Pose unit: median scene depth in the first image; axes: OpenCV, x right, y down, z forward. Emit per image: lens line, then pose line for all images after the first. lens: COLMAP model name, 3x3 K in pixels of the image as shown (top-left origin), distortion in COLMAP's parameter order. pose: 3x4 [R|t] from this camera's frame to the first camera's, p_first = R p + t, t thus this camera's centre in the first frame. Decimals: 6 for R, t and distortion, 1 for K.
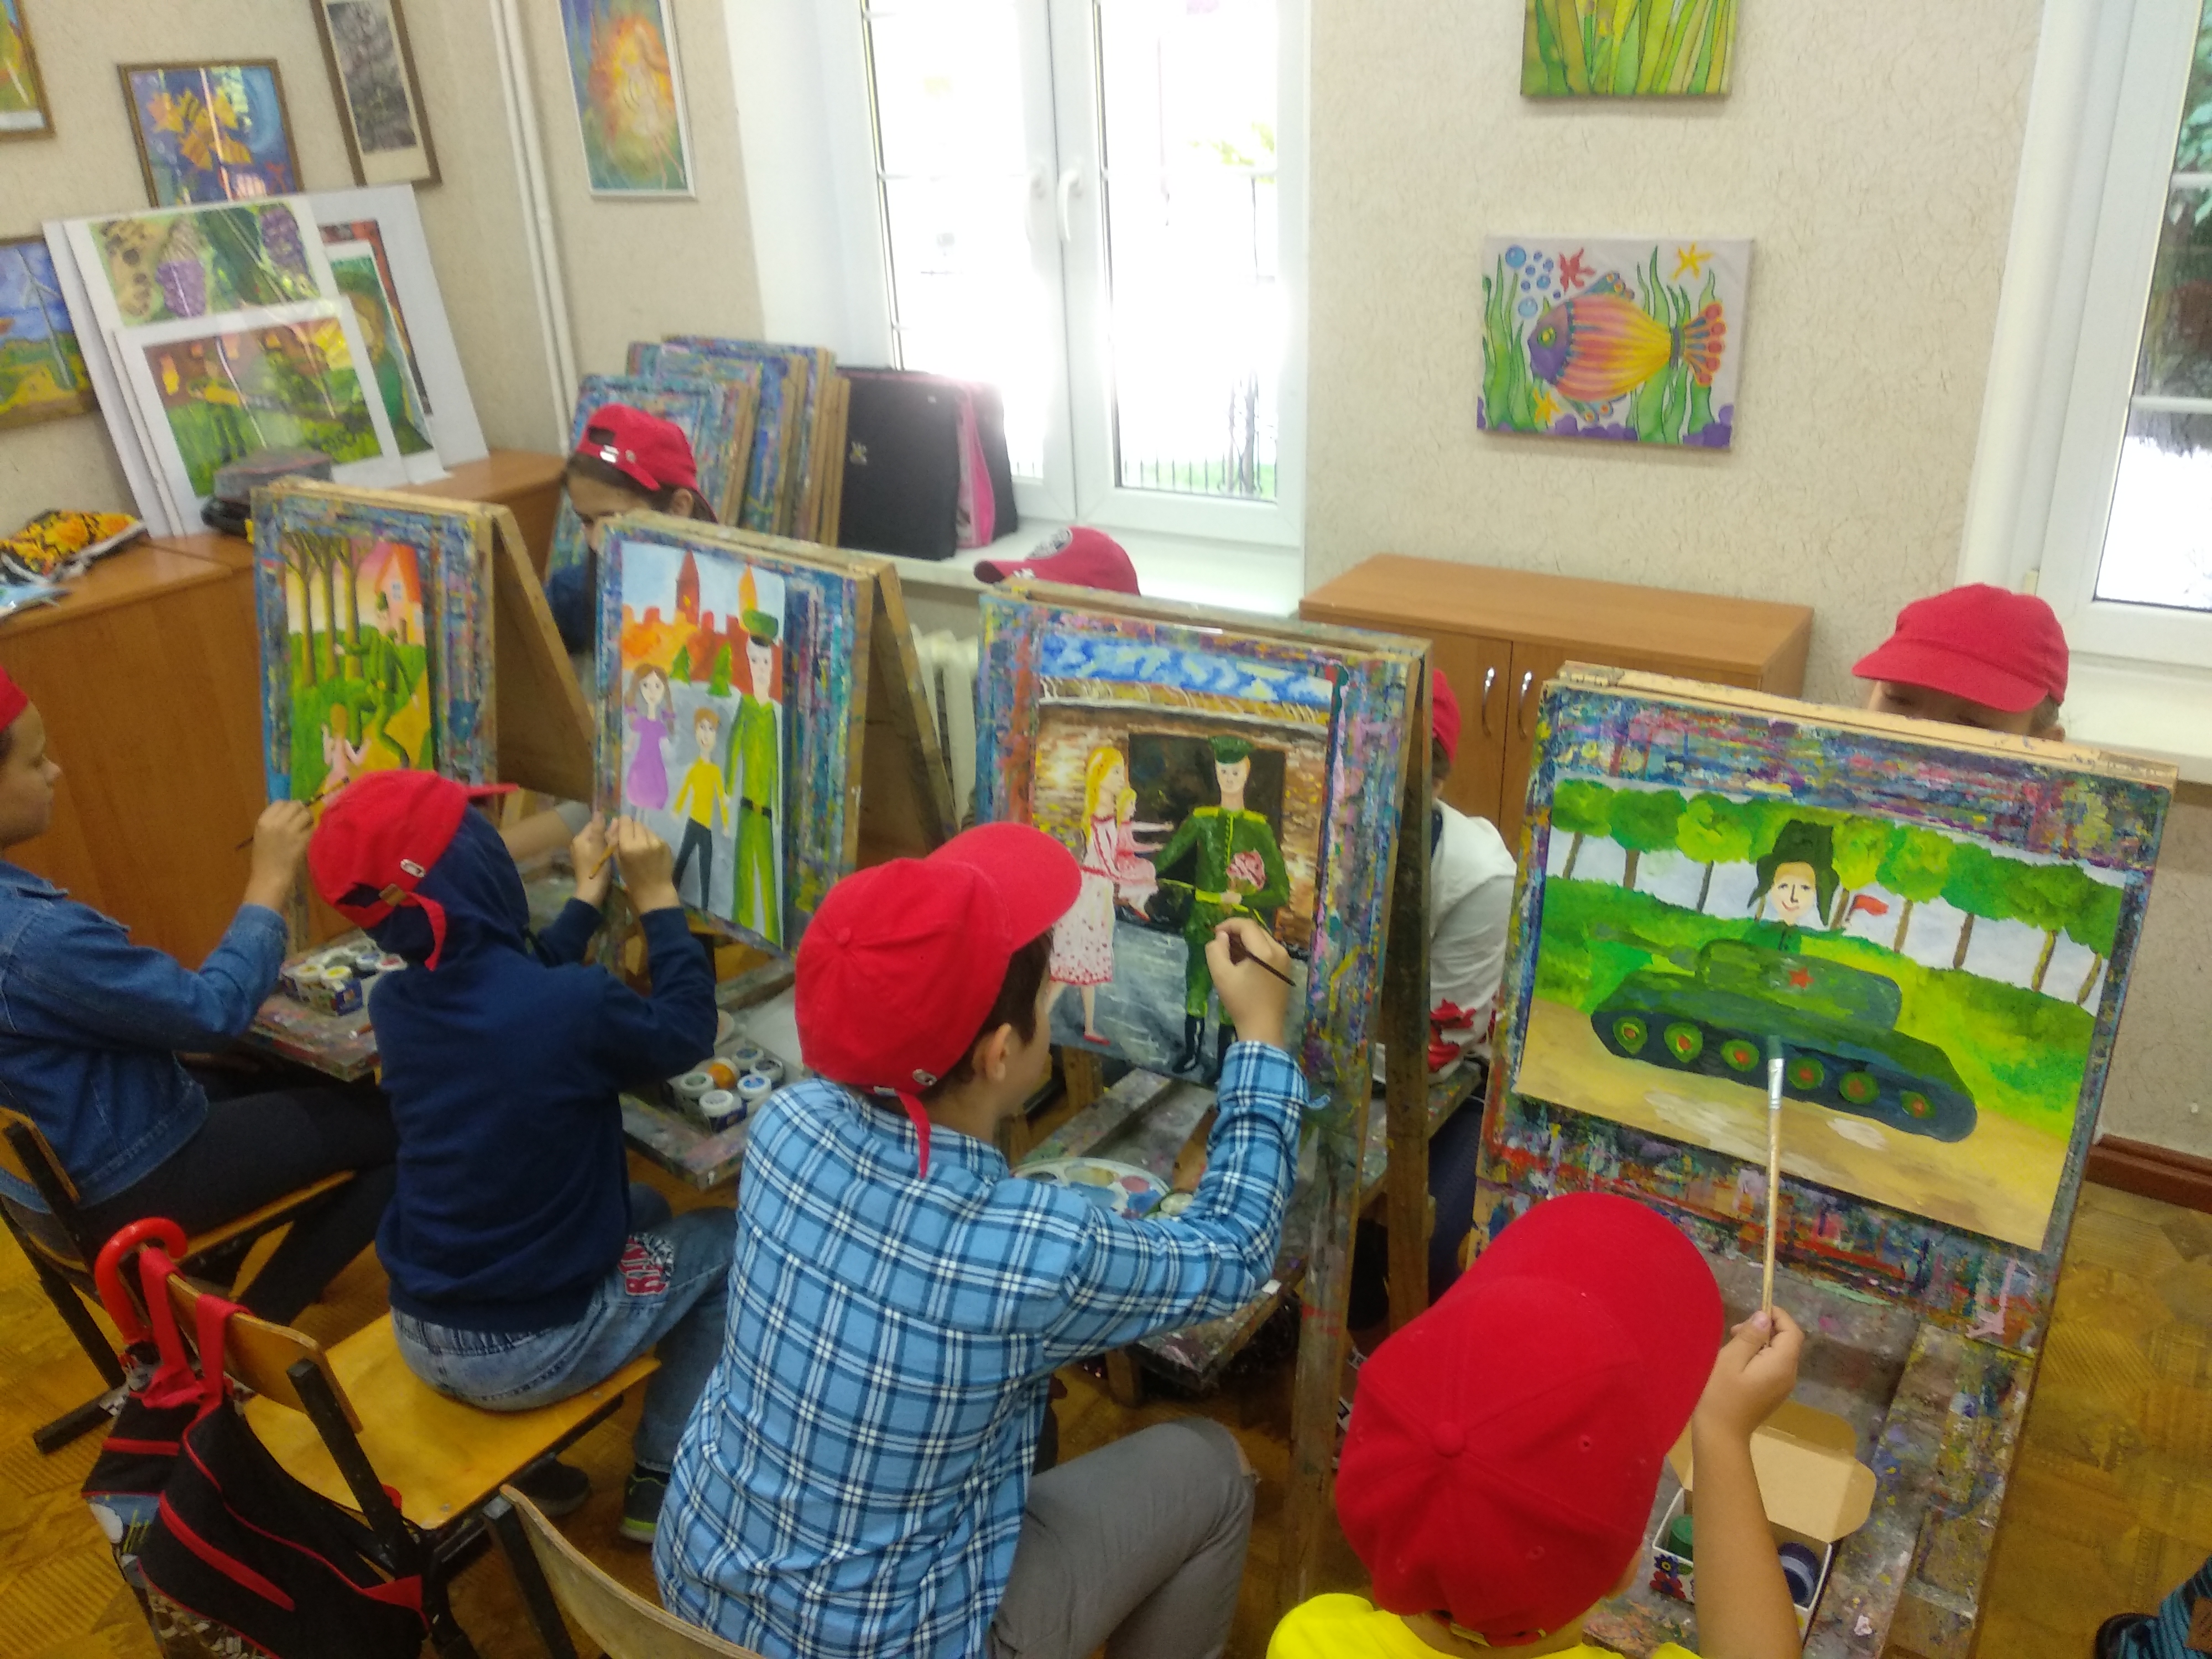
lens RADIAL K [[1747.2, 0, 1094.7], [0, 1747.2, 823.4], [0, 0, 1]] dist [0.061000, -0.105291]
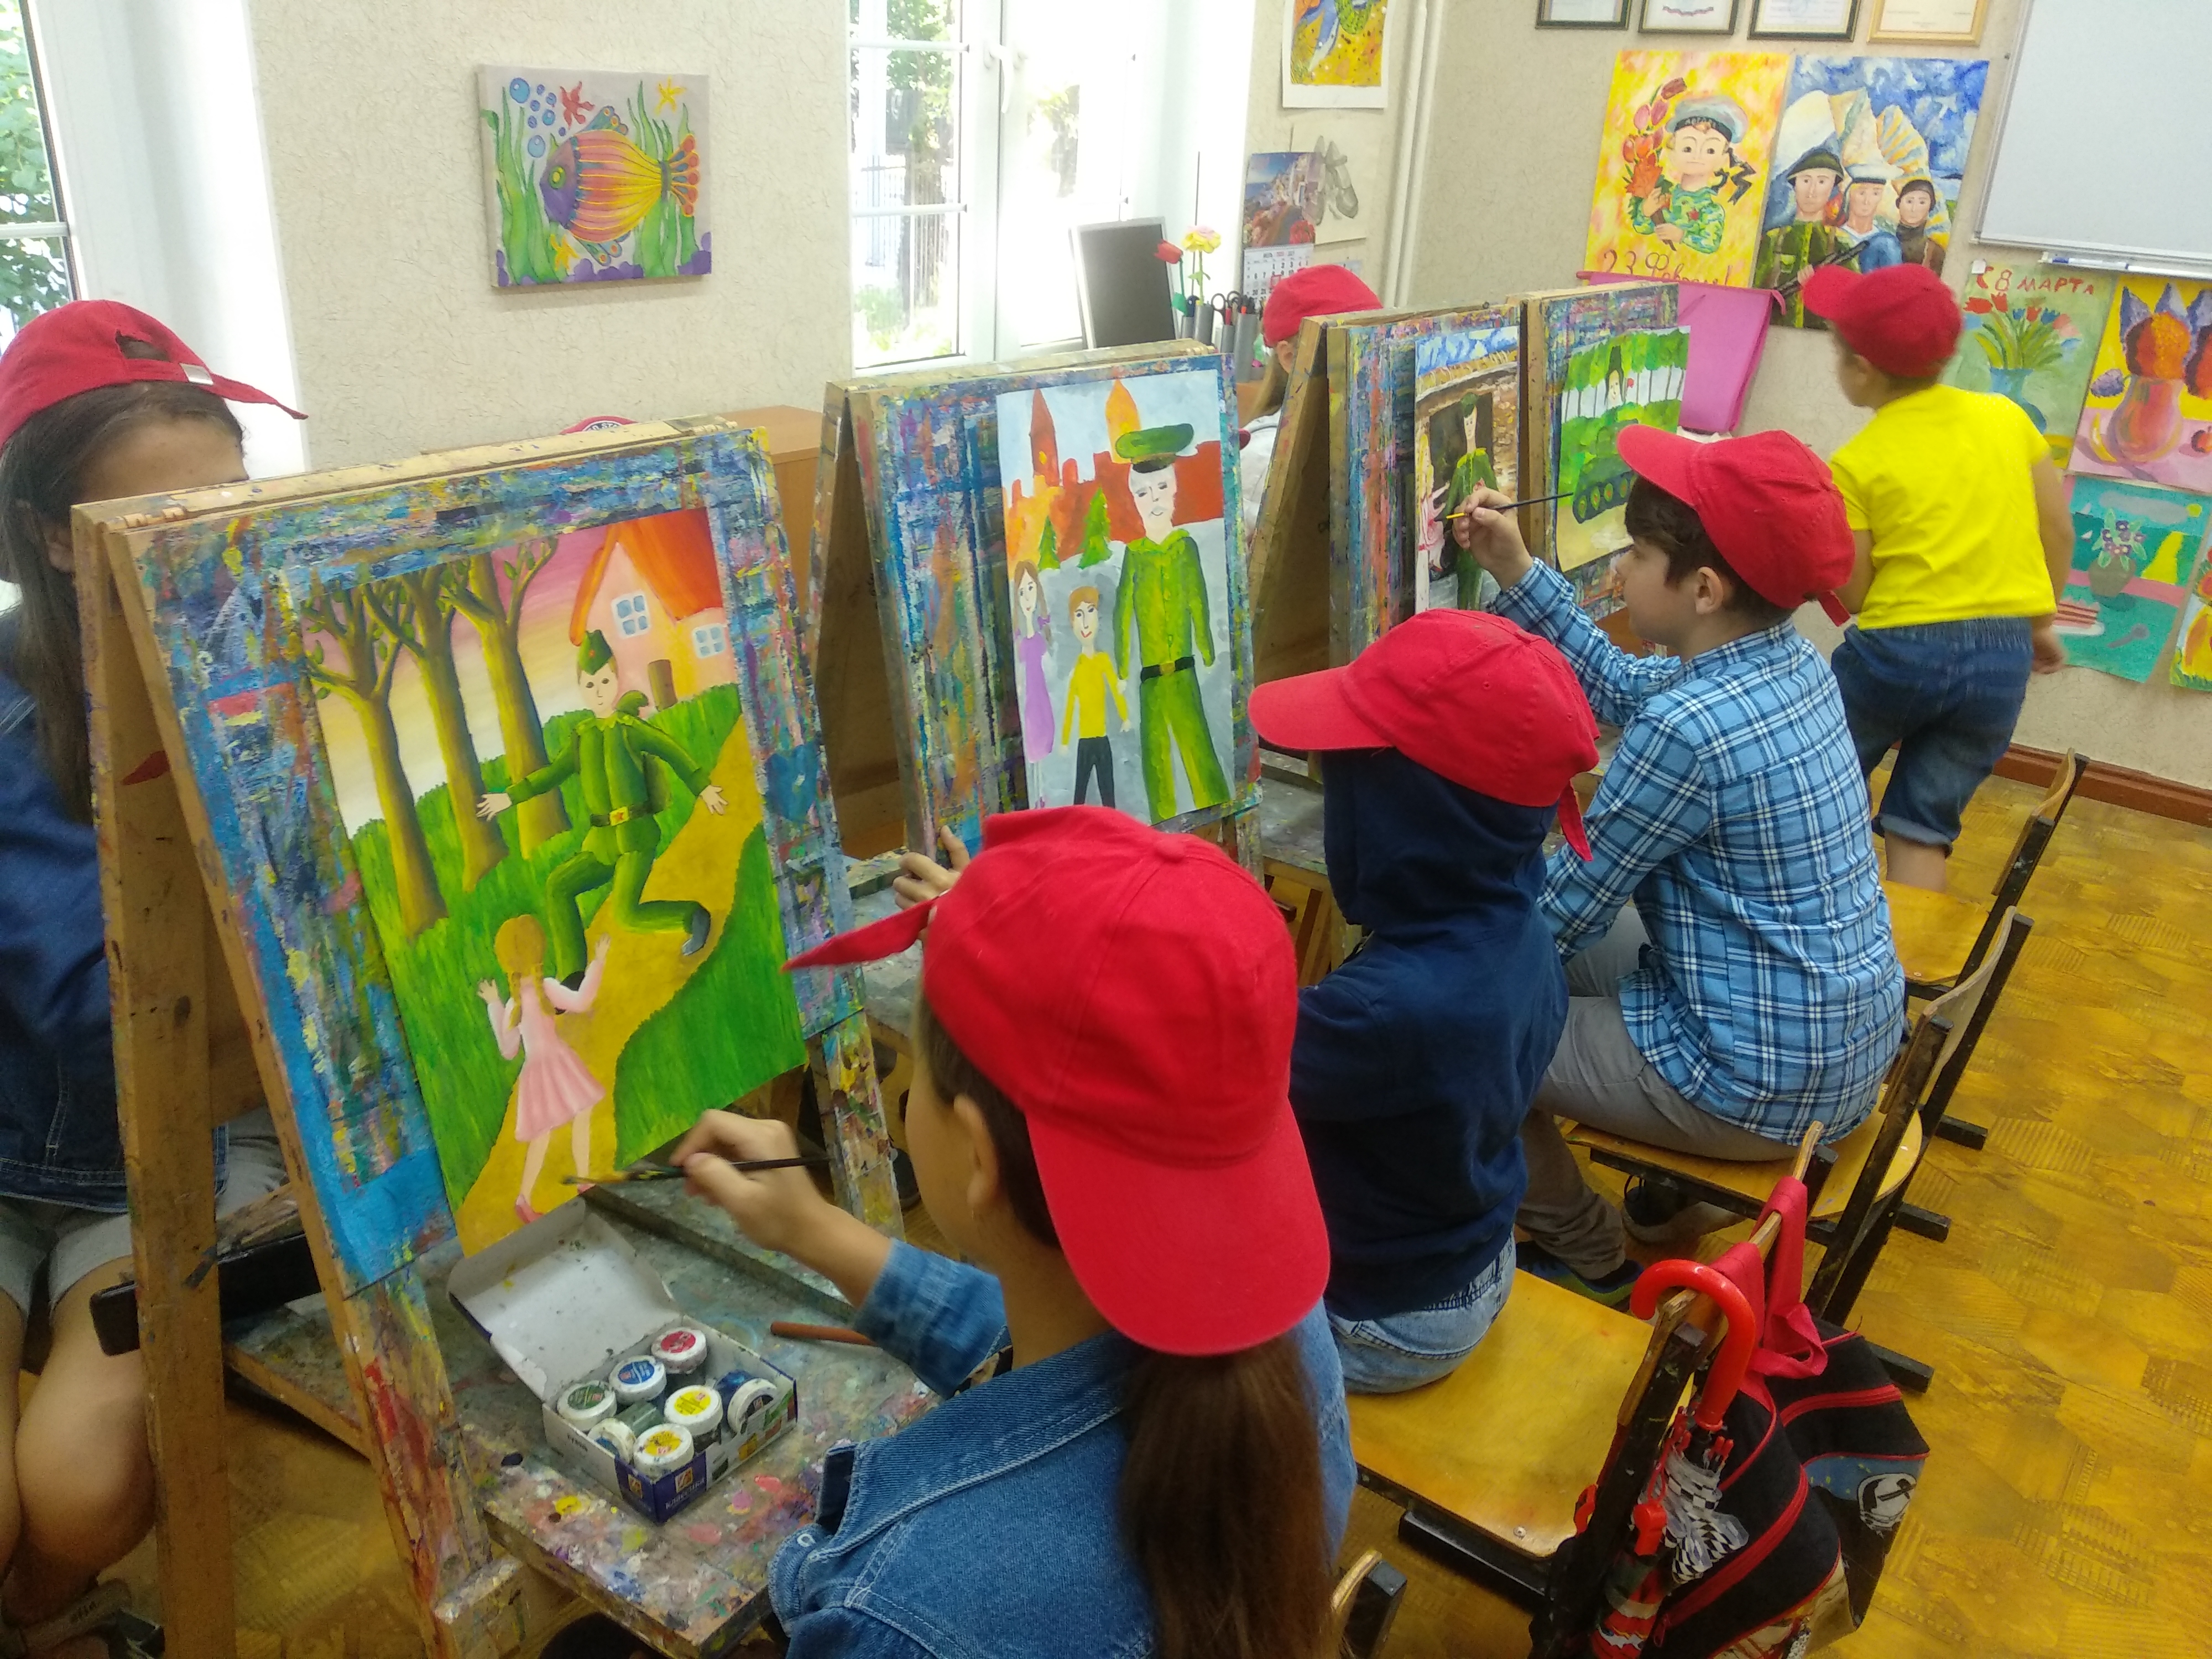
lens RADIAL K [[1747.2, 0, 1114.6], [0, 1747.2, 836.1], [0, 0, 1]] dist [0.061000, -0.105291]
pose [[0.047014, -0.354646, 0.933818, -0.890640], [0.354315, 0.879986, 0.316364, -0.187097], [-0.933943, 0.315992, 0.167028, 0.797526]]
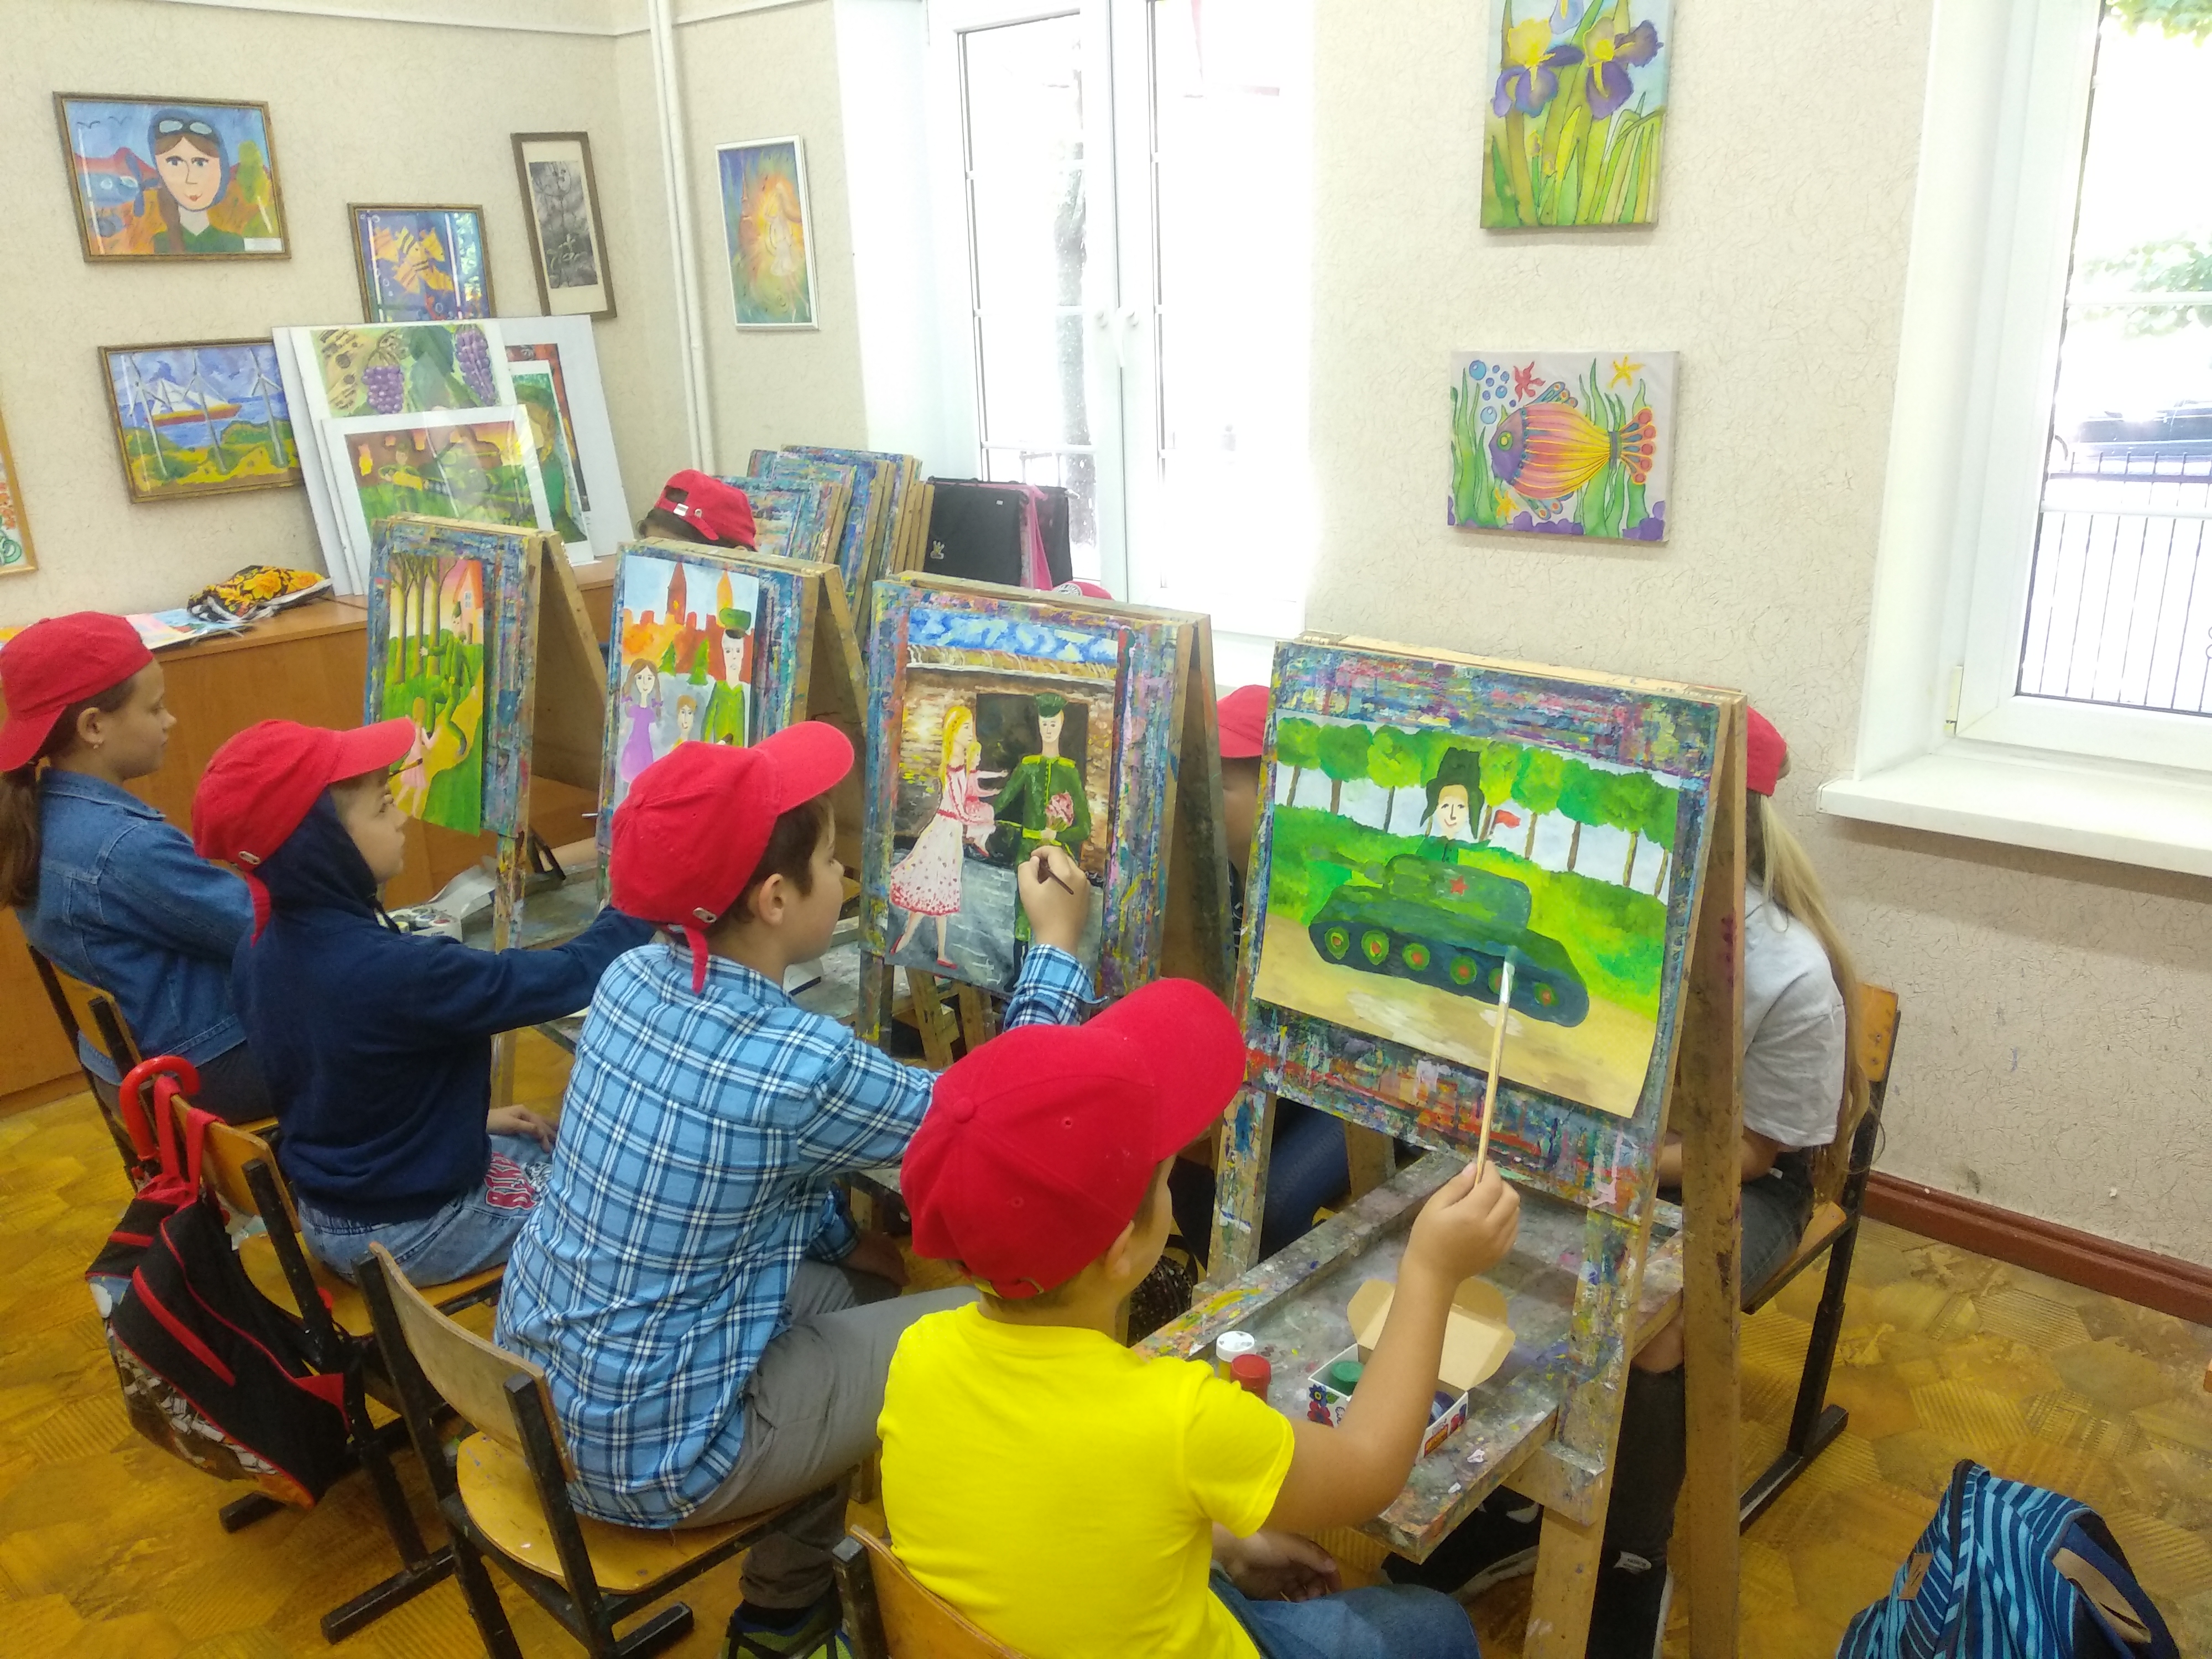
lens RADIAL K [[1747.2, 0, 1088.0], [0, 1747.2, 823.1], [0, 0, 1]] dist [0.061000, -0.105291]
pose [[0.989538, 0.057233, -0.132434, 0.187580], [-0.071241, 0.992067, -0.103578, 0.112102], [0.125455, 0.111929, 0.985765, -0.110608]]
